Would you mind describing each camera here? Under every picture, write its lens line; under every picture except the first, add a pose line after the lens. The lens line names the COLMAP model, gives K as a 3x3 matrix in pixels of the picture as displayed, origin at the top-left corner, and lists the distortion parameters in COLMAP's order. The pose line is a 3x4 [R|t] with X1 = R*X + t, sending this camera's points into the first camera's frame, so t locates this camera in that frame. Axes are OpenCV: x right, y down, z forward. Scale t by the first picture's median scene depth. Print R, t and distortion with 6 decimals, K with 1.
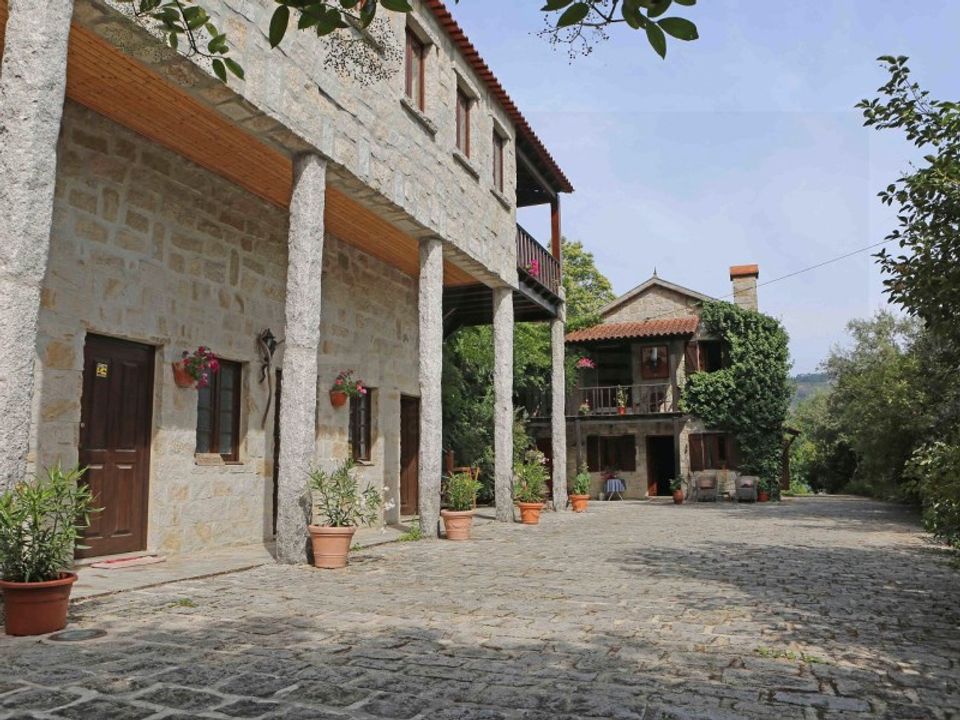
lens RADIAL K [[741.1, 0, 482.0], [0, 741.1, 359.0], [0, 0, 1]] dist [-0.035610, 0.006062]
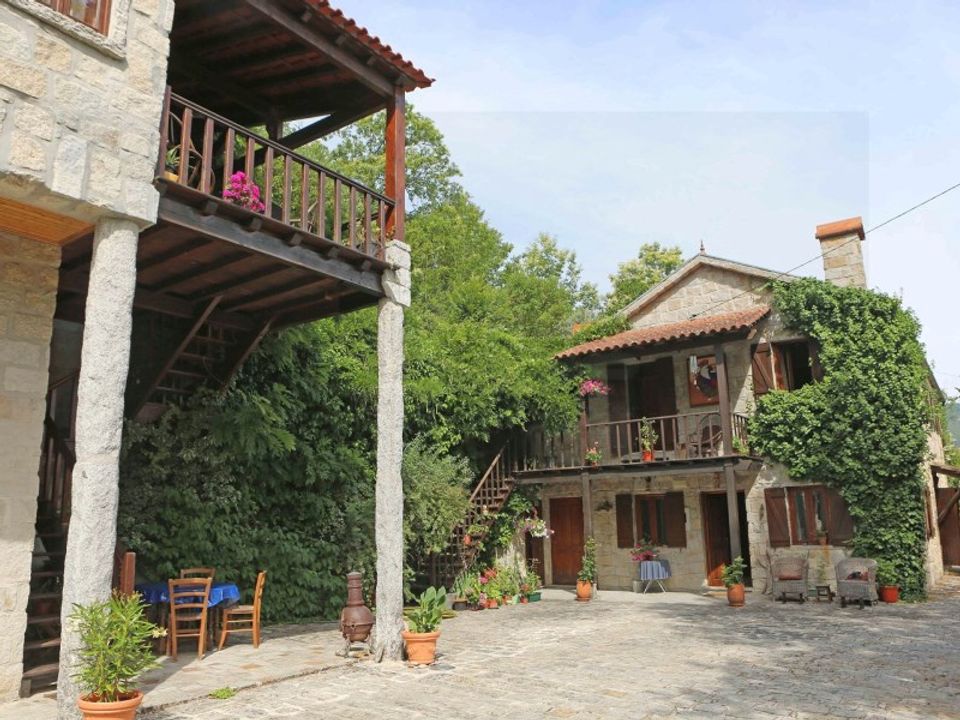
lens RADIAL K [[741.1, 0, 478.2], [0, 741.1, 363.0], [0, 0, 1]] dist [-0.035610, 0.006062]
pose [[0.970569, -0.065390, -0.231776, 0.197831], [0.052168, 0.996666, -0.062730, 0.020862], [0.235106, 0.048793, 0.970744, 0.324771]]
